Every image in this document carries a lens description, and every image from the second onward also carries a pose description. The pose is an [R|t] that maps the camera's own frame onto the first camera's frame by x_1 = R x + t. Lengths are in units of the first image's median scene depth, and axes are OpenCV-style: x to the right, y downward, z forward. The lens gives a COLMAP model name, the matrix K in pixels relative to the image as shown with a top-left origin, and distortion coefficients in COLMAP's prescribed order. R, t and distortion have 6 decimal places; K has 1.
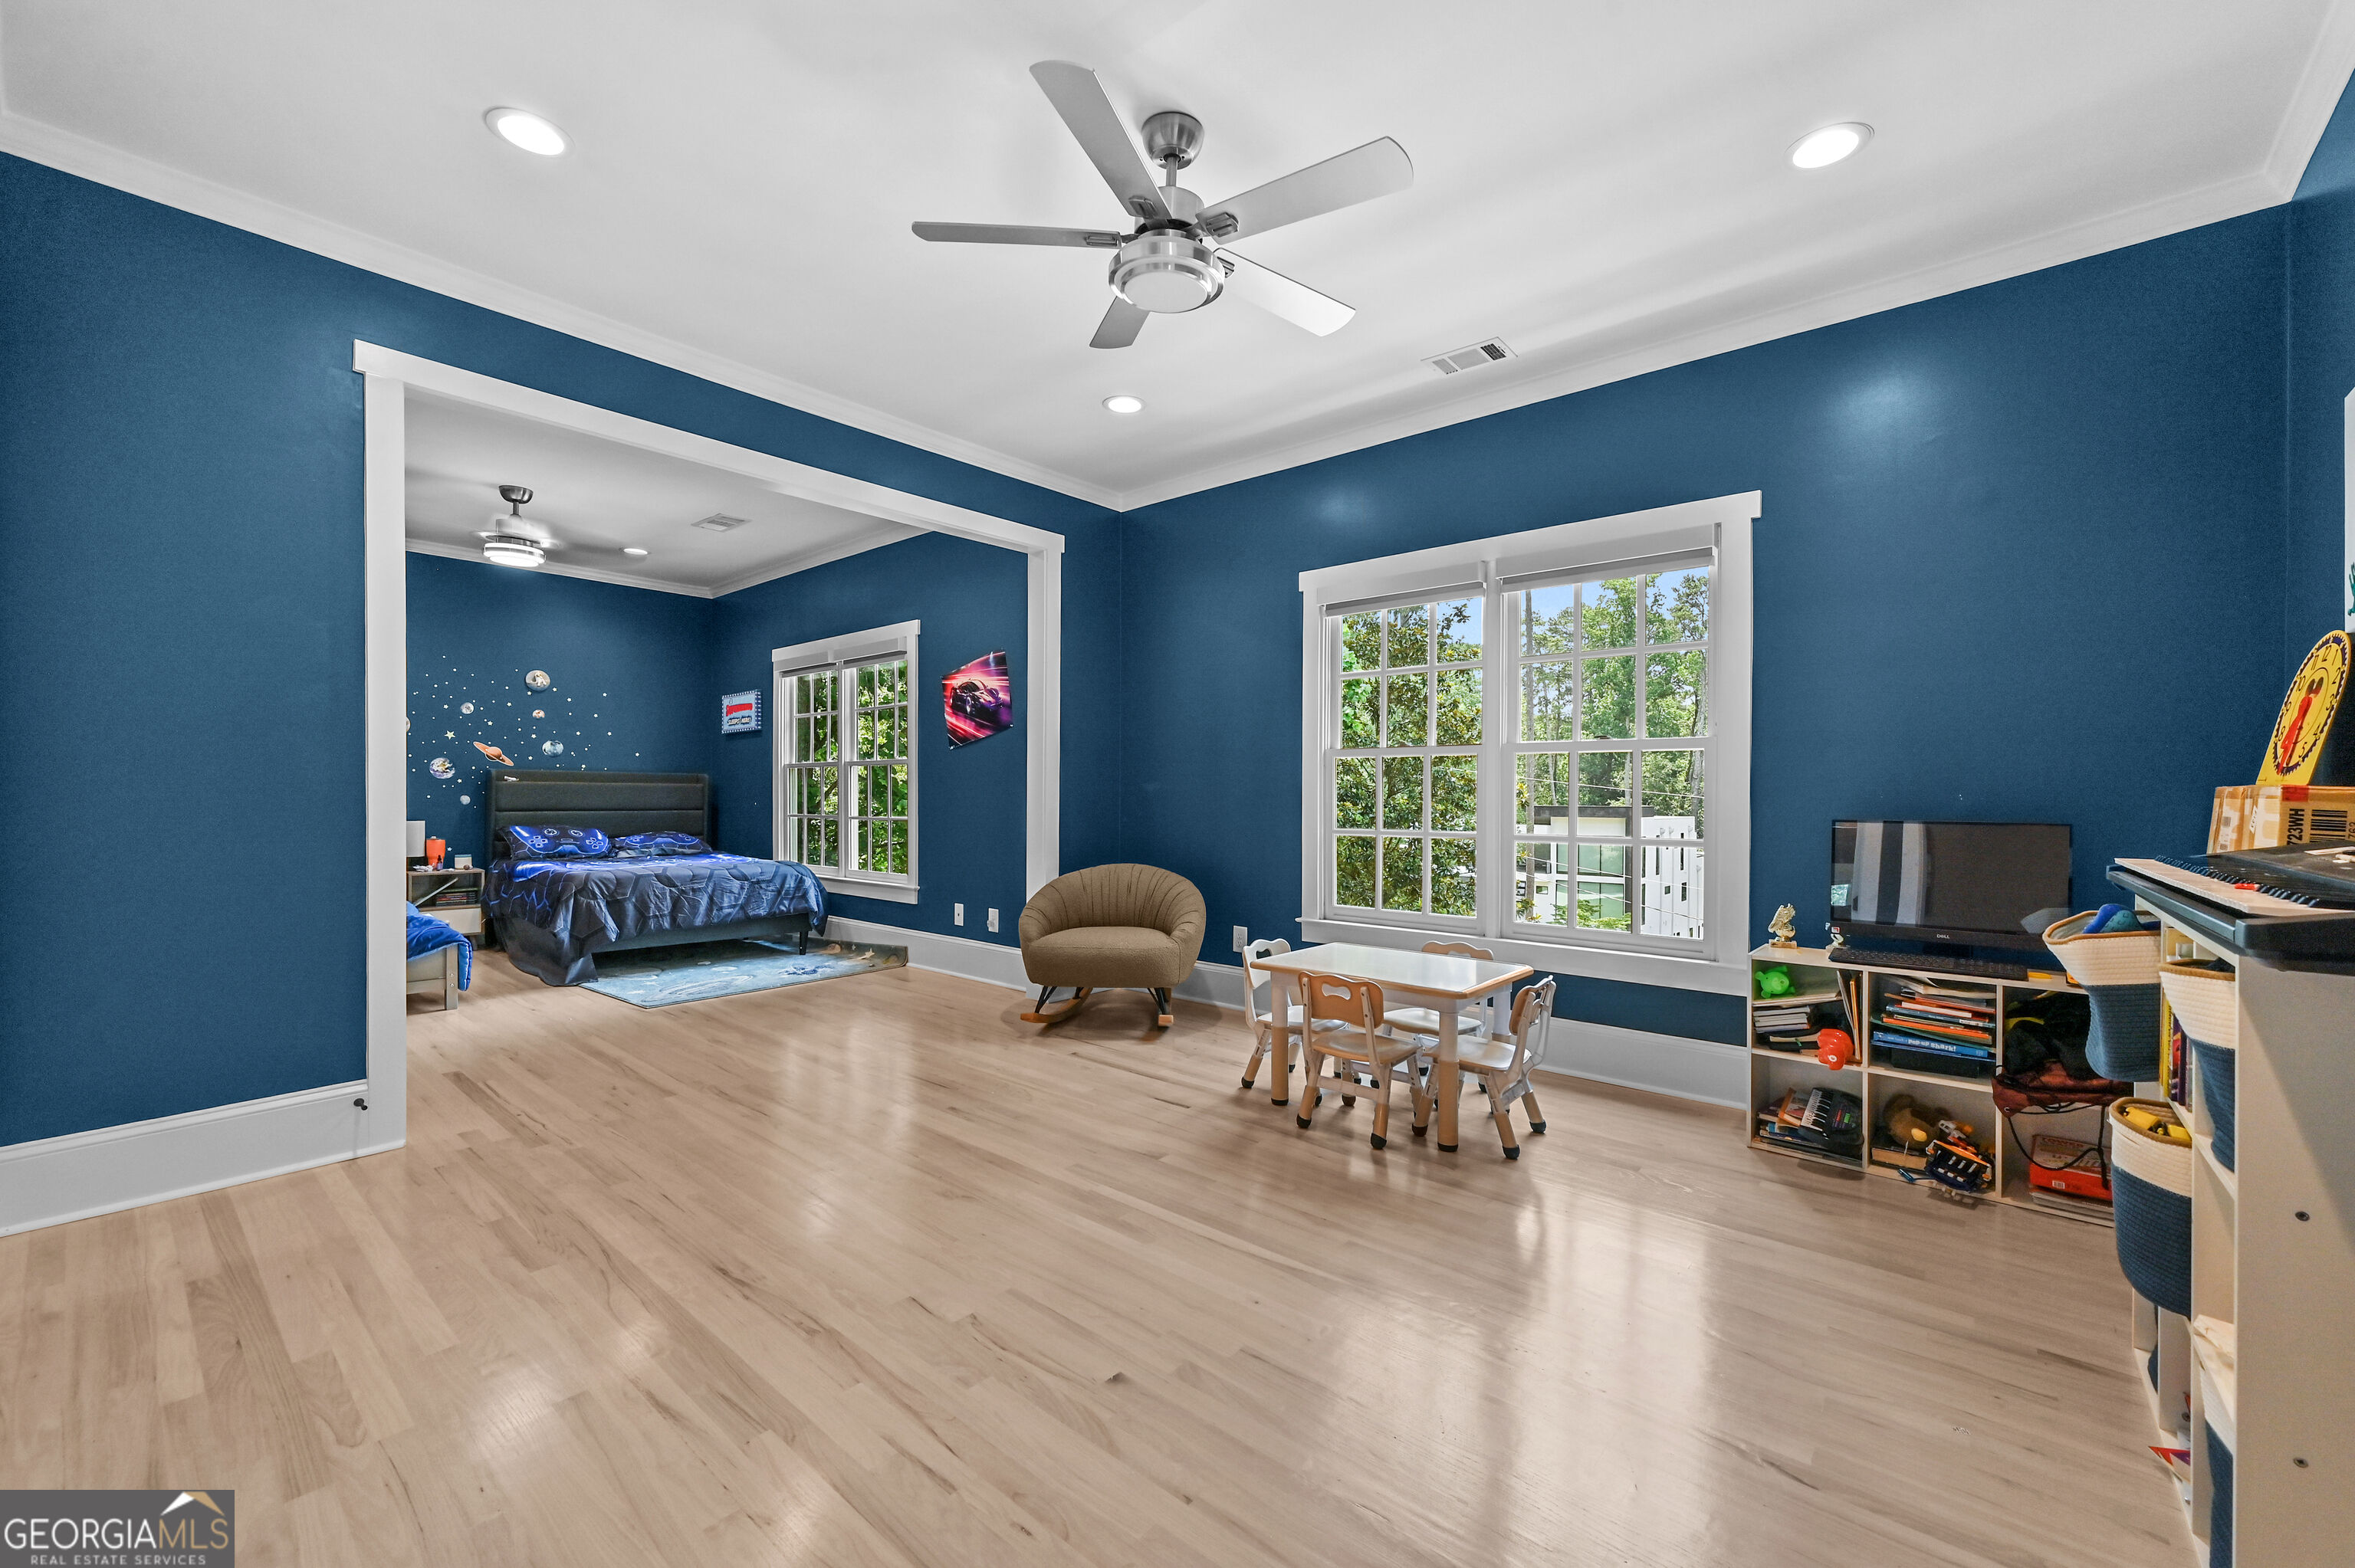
lens RADIAL K [[937.0, 0, 1173.0], [0, 937.0, 780.7], [0, 0, 1]] dist [-0.002060, 0.000889]
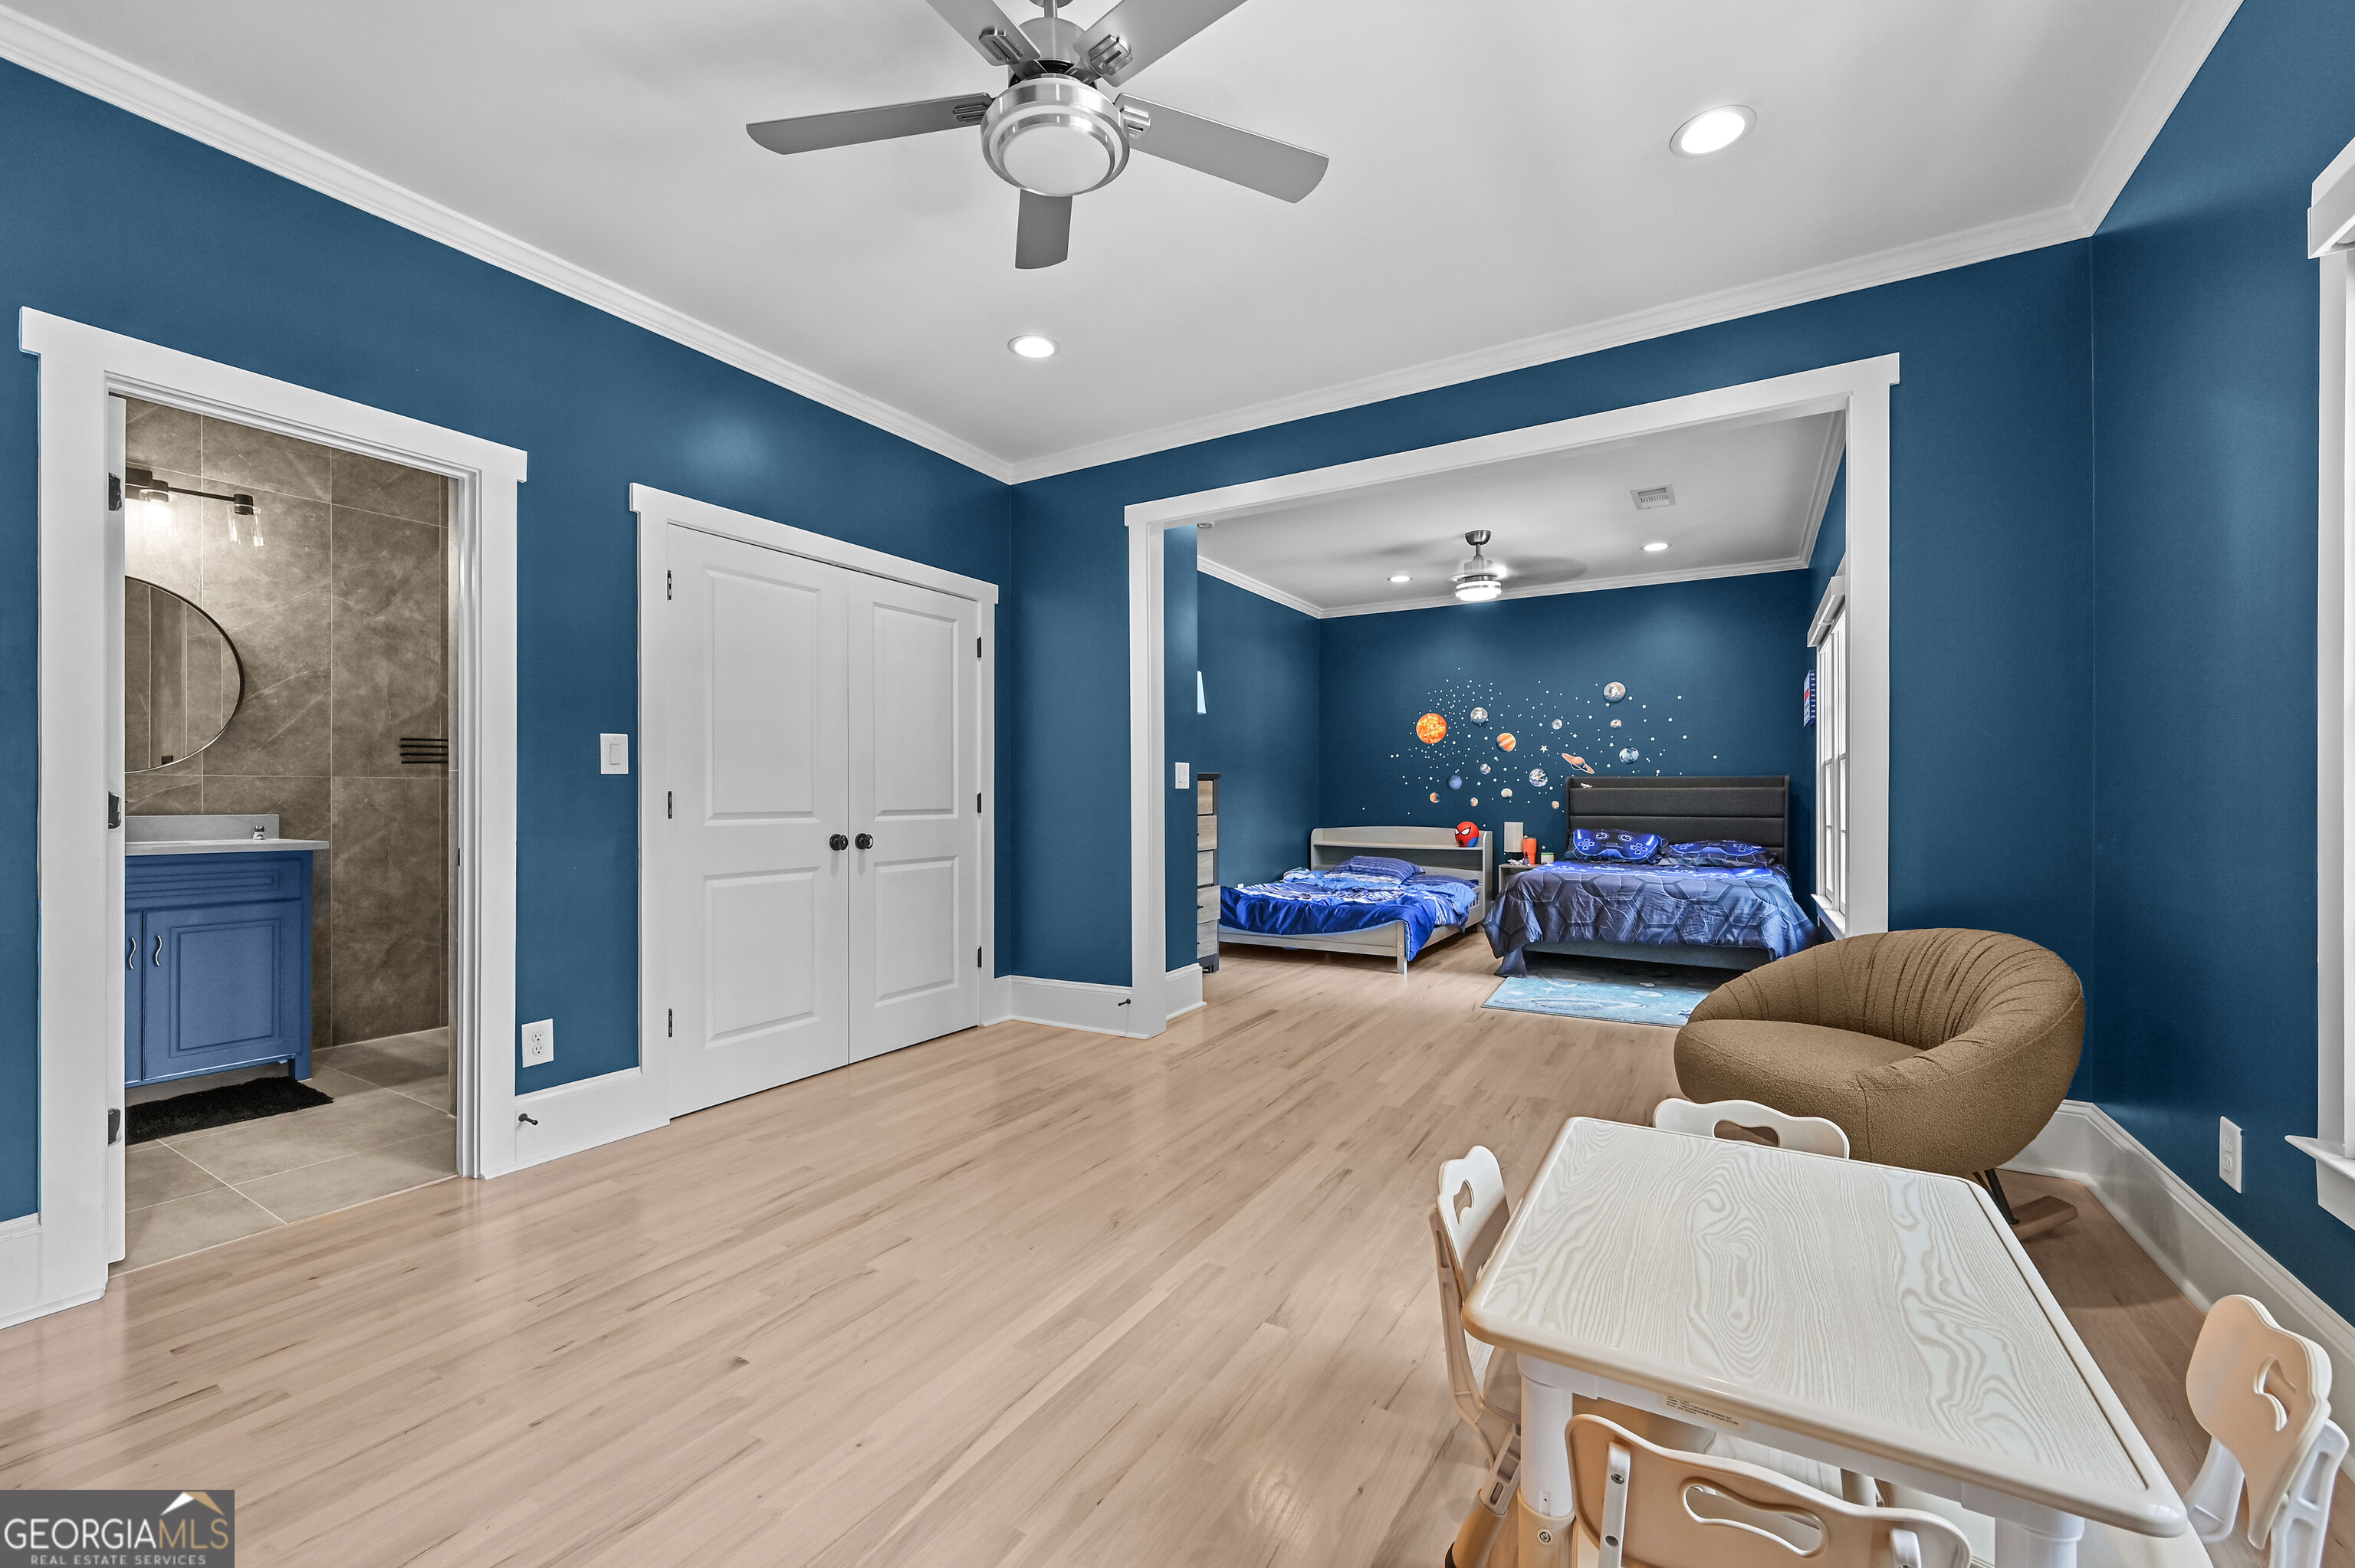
lens RADIAL K [[937.0, 0, 1184.9], [0, 937.0, 791.9], [0, 0, 1]] dist [-0.002060, 0.000889]
pose [[0.180323, -0.010399, -0.983552, 0.342128], [0.017158, 0.999825, -0.007425, 0.006342], [0.983458, -0.015537, 0.180470, 0.422216]]
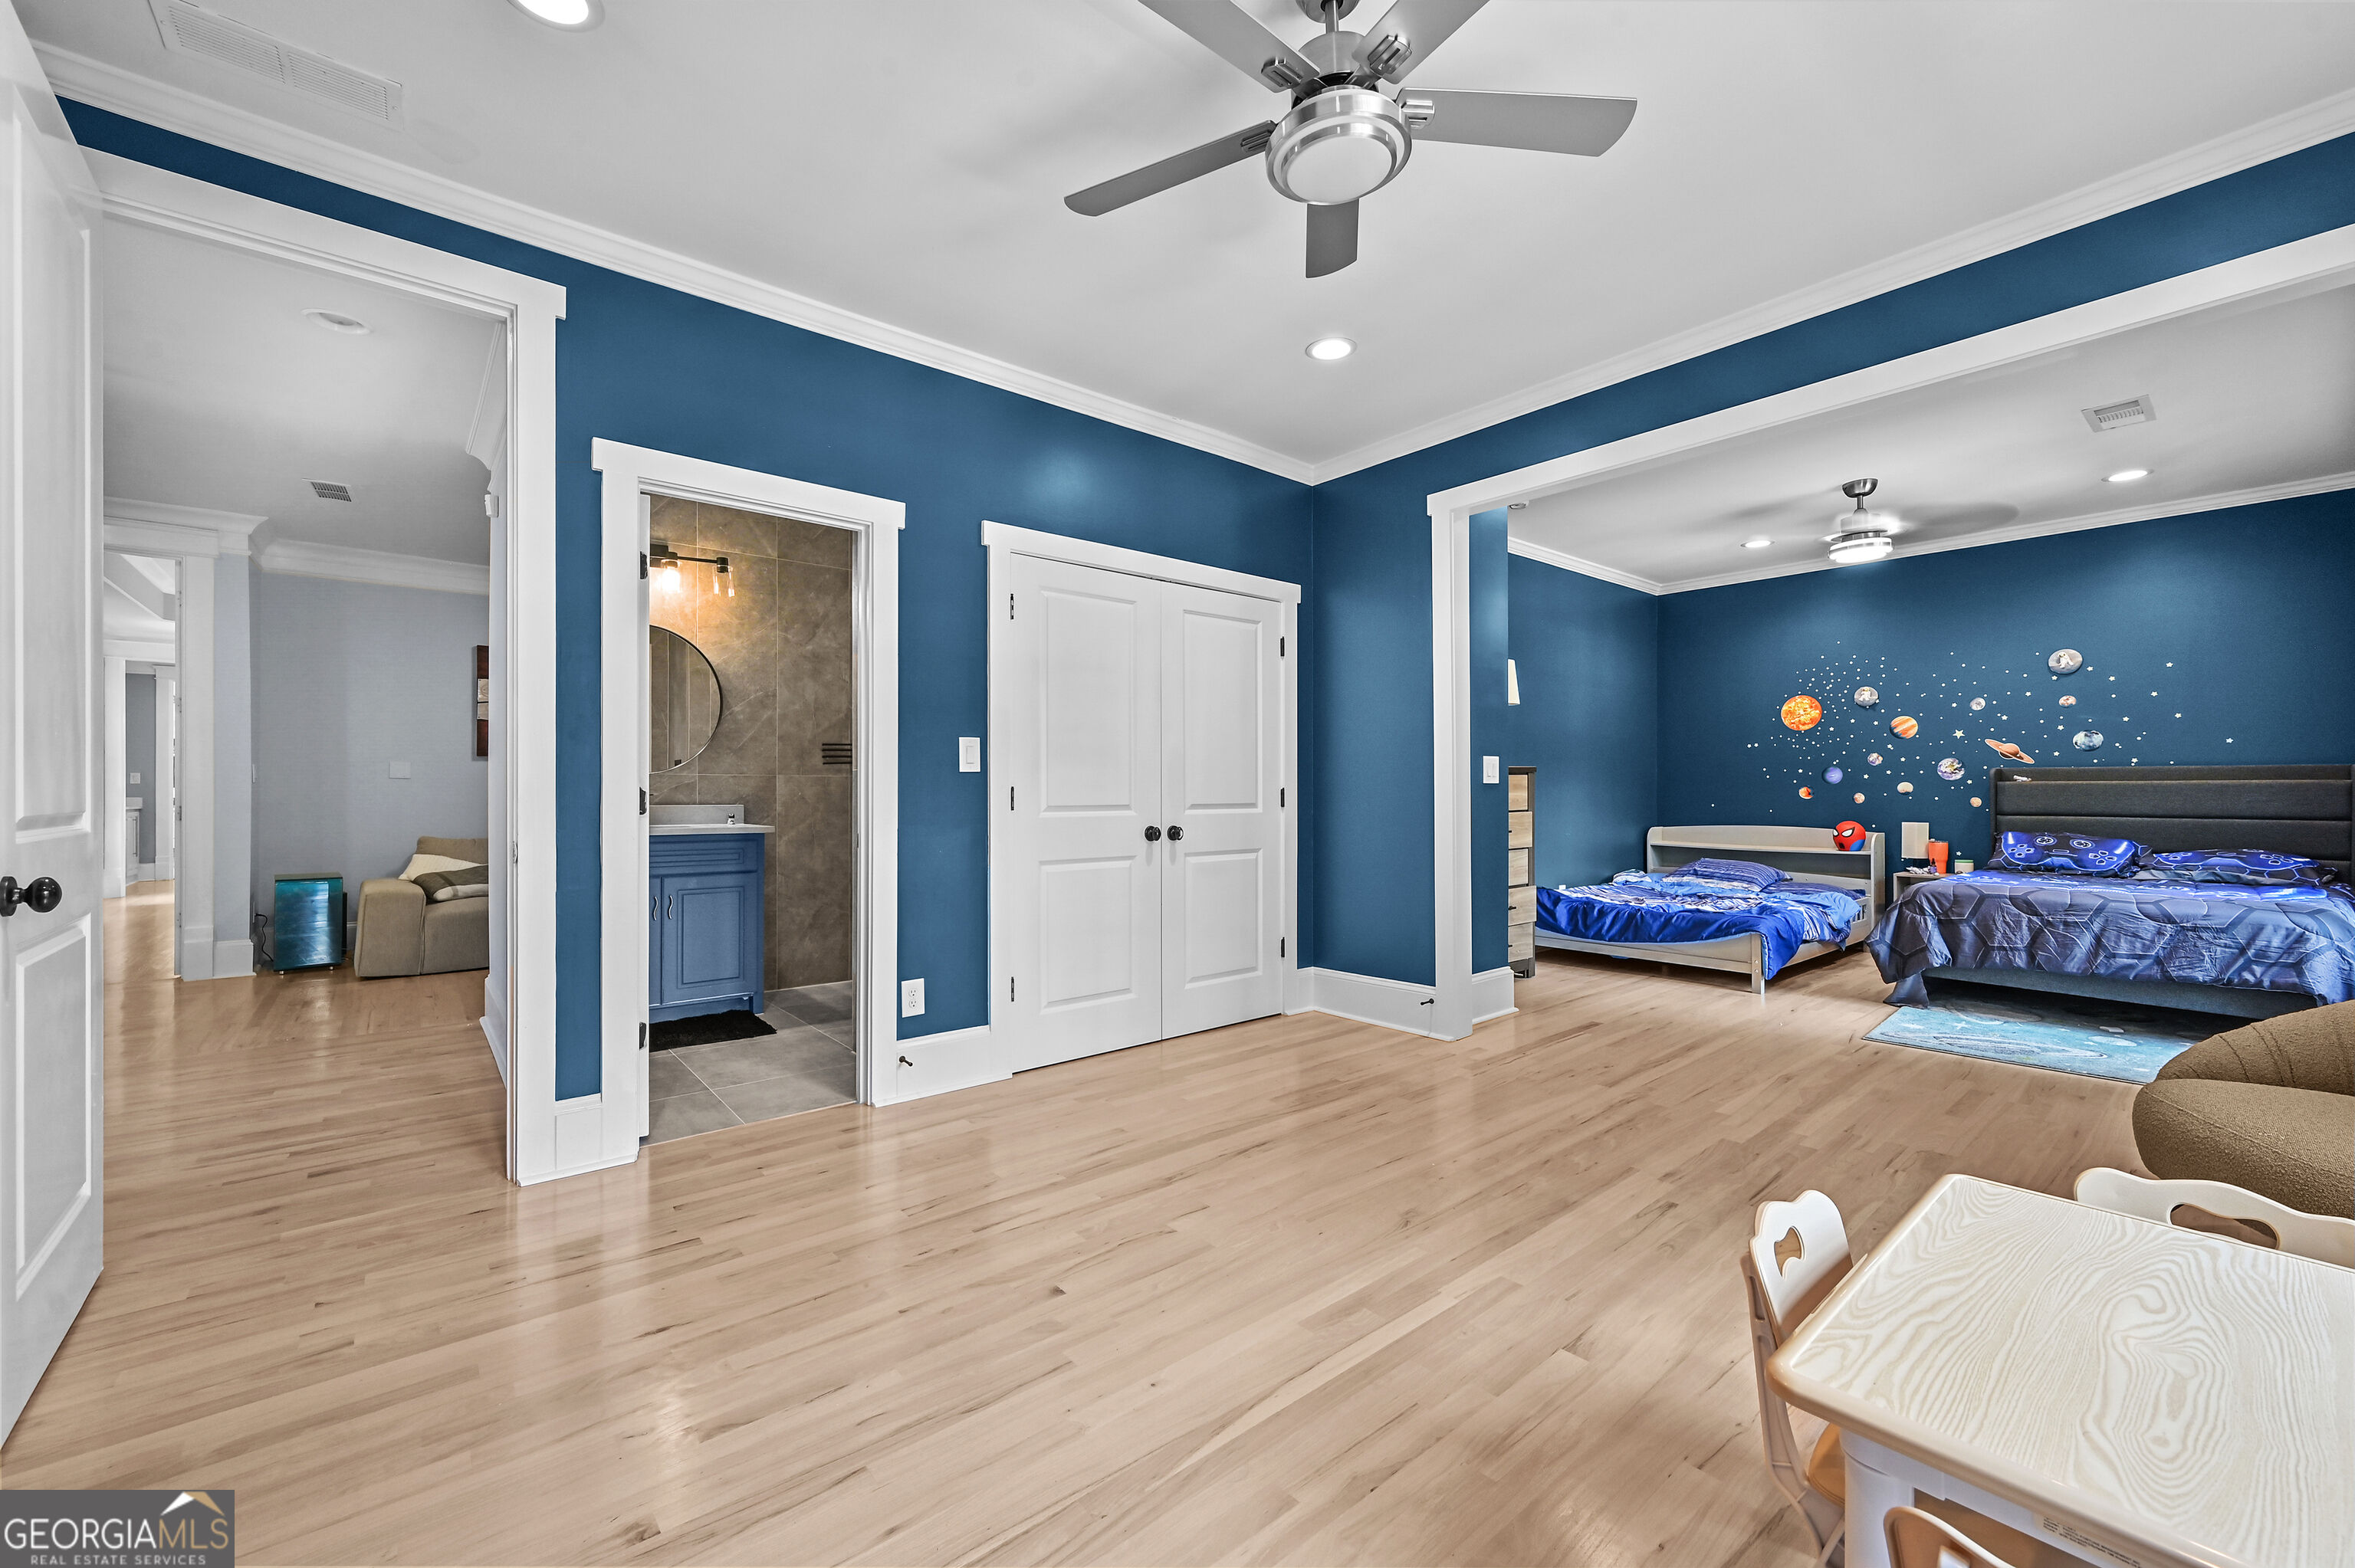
lens RADIAL K [[937.0, 0, 1183.1], [0, 937.0, 782.9], [0, 0, 1]] dist [-0.002060, 0.000889]
pose [[-0.154353, -0.014290, -0.987912, 0.351117], [0.014539, 0.999754, -0.016733, 0.006561], [0.987909, -0.016946, -0.154107, 0.434408]]
